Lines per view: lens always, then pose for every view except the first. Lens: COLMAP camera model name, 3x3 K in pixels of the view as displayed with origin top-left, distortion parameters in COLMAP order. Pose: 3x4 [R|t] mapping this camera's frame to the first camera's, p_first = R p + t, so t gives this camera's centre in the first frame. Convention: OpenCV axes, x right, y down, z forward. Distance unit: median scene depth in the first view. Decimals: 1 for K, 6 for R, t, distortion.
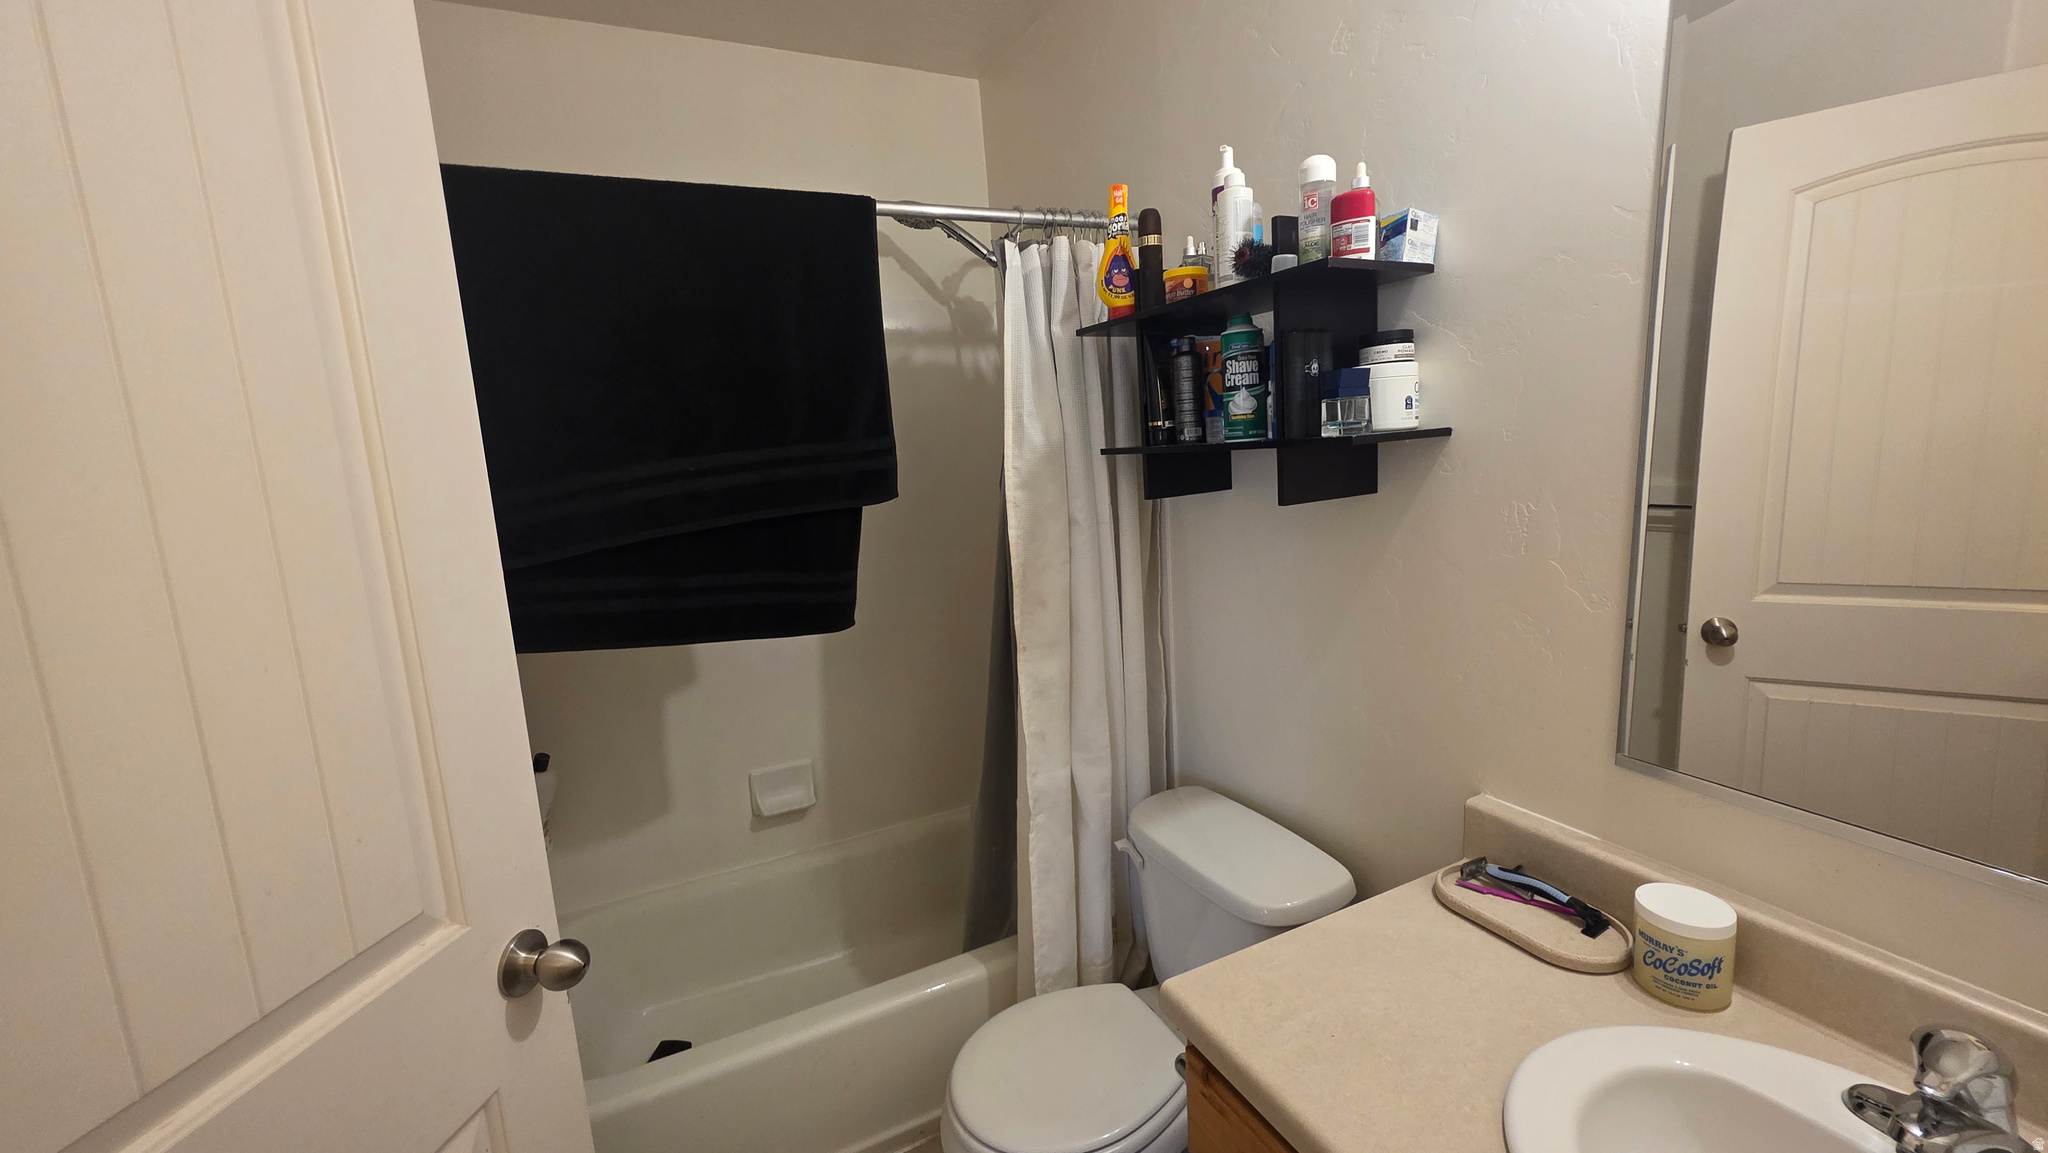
lens RADIAL K [[831.9, 0, 1018.7], [0, 831.9, 569.7], [0, 0, 1]] dist [0.001035, -0.000100]
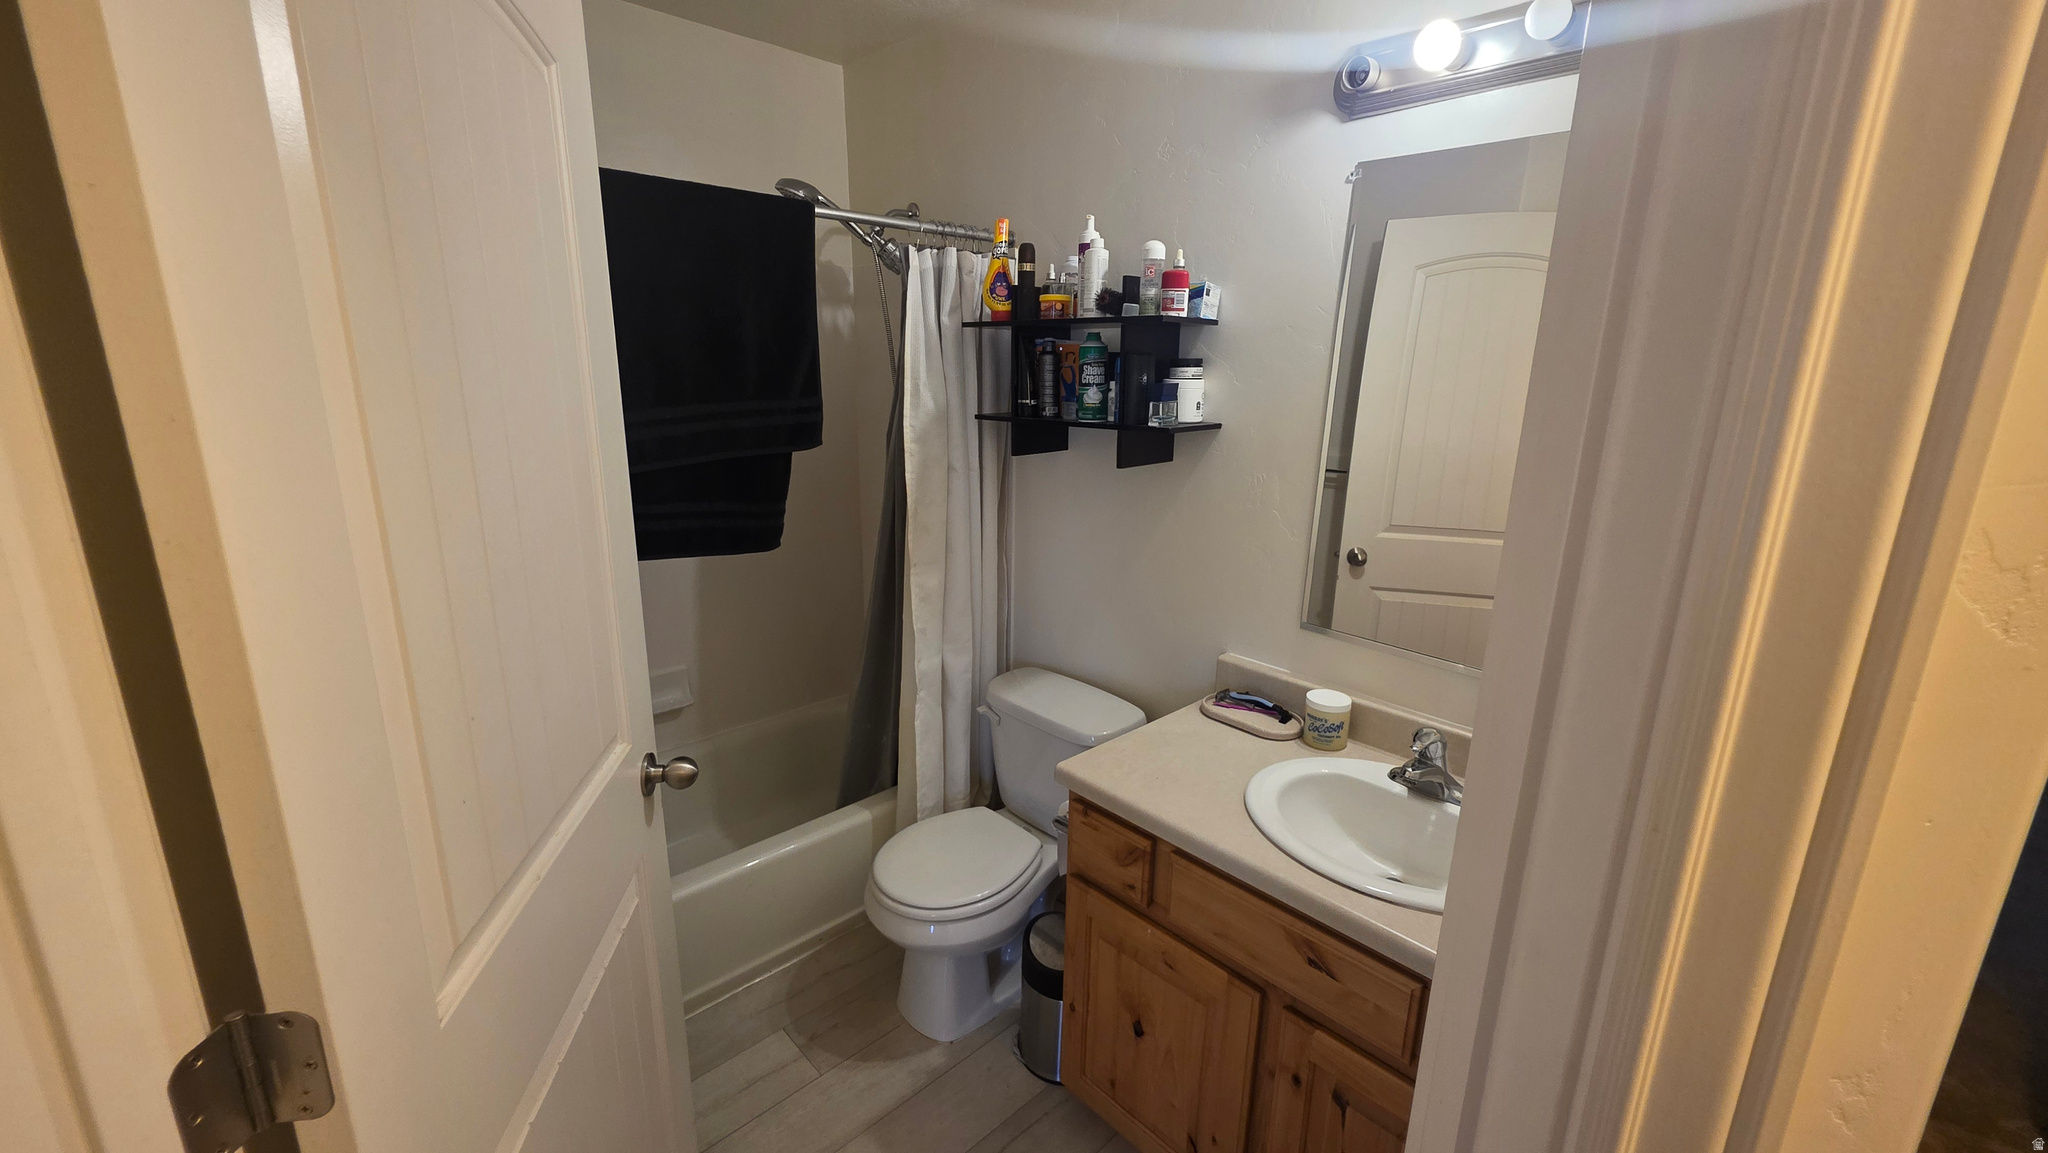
lens RADIAL K [[831.9, 0, 1018.7], [0, 831.9, 569.7], [0, 0, 1]] dist [0.001035, -0.000100]
pose [[0.953475, 0.001861, 0.301467, -0.264773], [-0.027271, 0.996414, 0.080101, -0.008645], [-0.300237, -0.084596, 0.950106, -0.334787]]
